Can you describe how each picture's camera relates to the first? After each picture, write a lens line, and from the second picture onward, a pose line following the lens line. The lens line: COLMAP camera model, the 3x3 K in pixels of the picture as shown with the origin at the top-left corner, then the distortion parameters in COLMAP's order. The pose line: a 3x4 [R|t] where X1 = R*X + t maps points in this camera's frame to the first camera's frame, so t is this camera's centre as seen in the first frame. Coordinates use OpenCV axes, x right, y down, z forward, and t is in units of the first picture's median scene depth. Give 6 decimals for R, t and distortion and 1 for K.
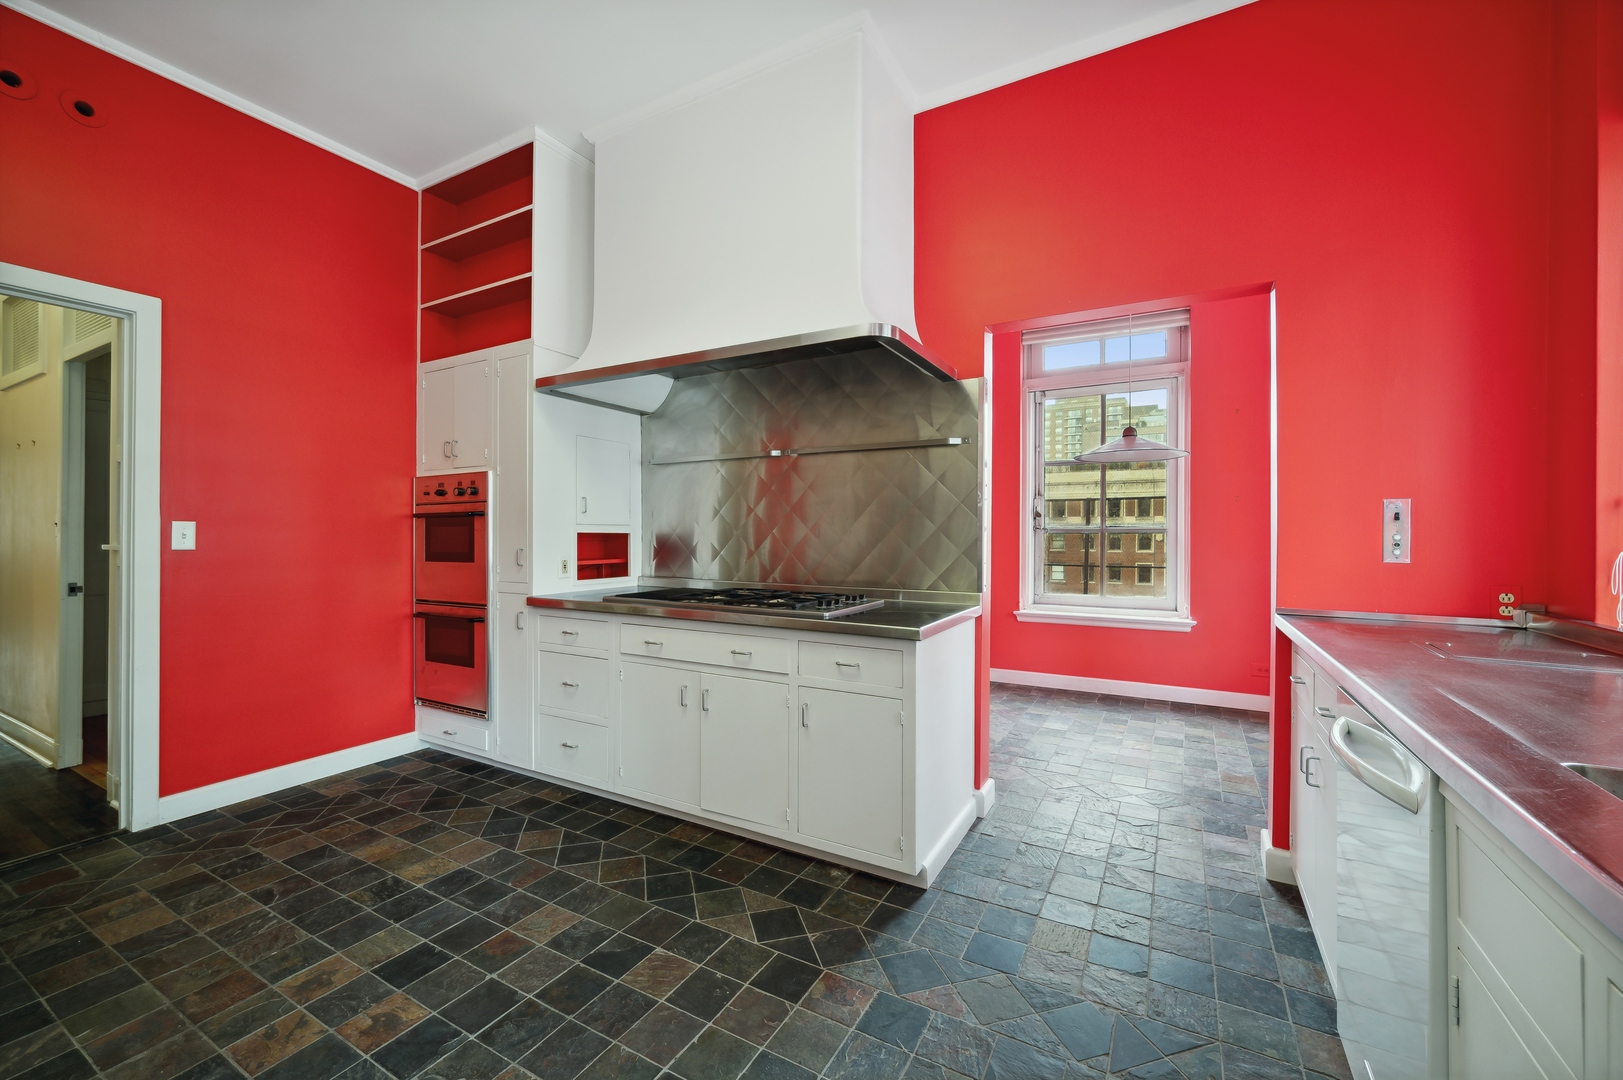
lens RADIAL K [[642.7, 0, 811.5], [0, 642.7, 540.0], [0, 0, 1]] dist [0.001283, 0.000022]
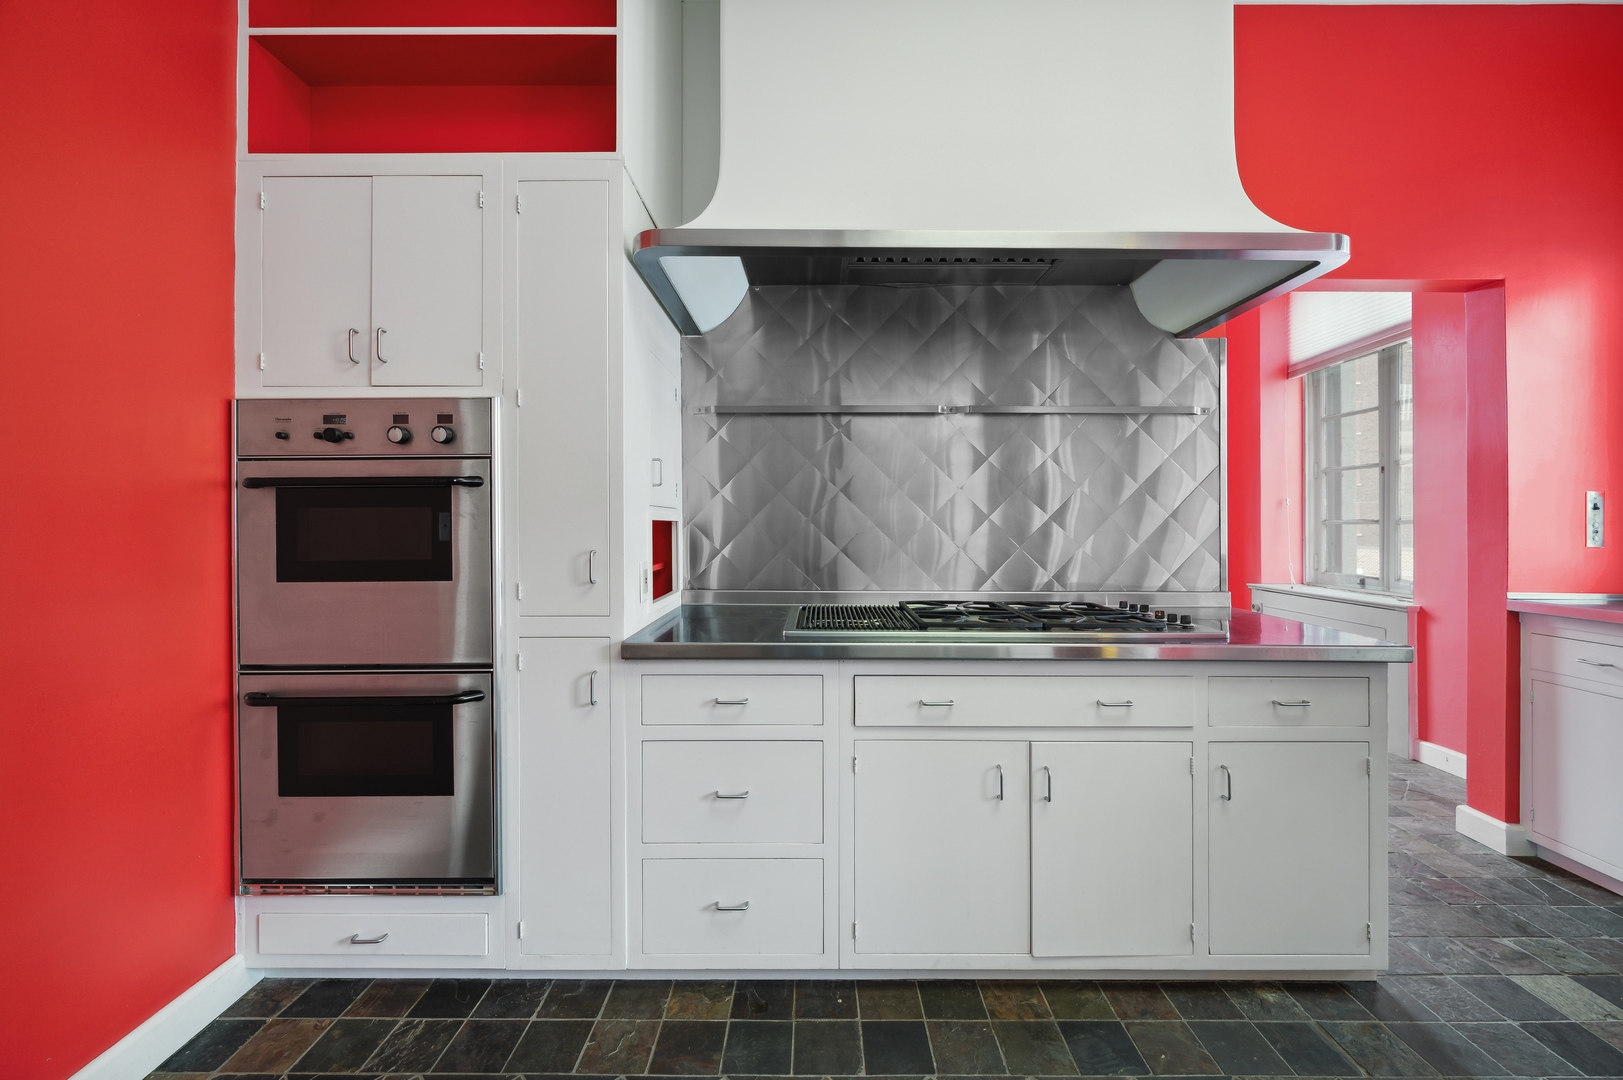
lens RADIAL K [[658.3, 0, 817.6], [0, 658.3, 525.9], [0, 0, 1]] dist [0.000967, 0.000041]
pose [[0.870732, -0.002762, 0.491749, -0.522169], [0.004684, 0.999985, -0.002677, -0.004218], [-0.491735, 0.004634, 0.870733, 0.417193]]
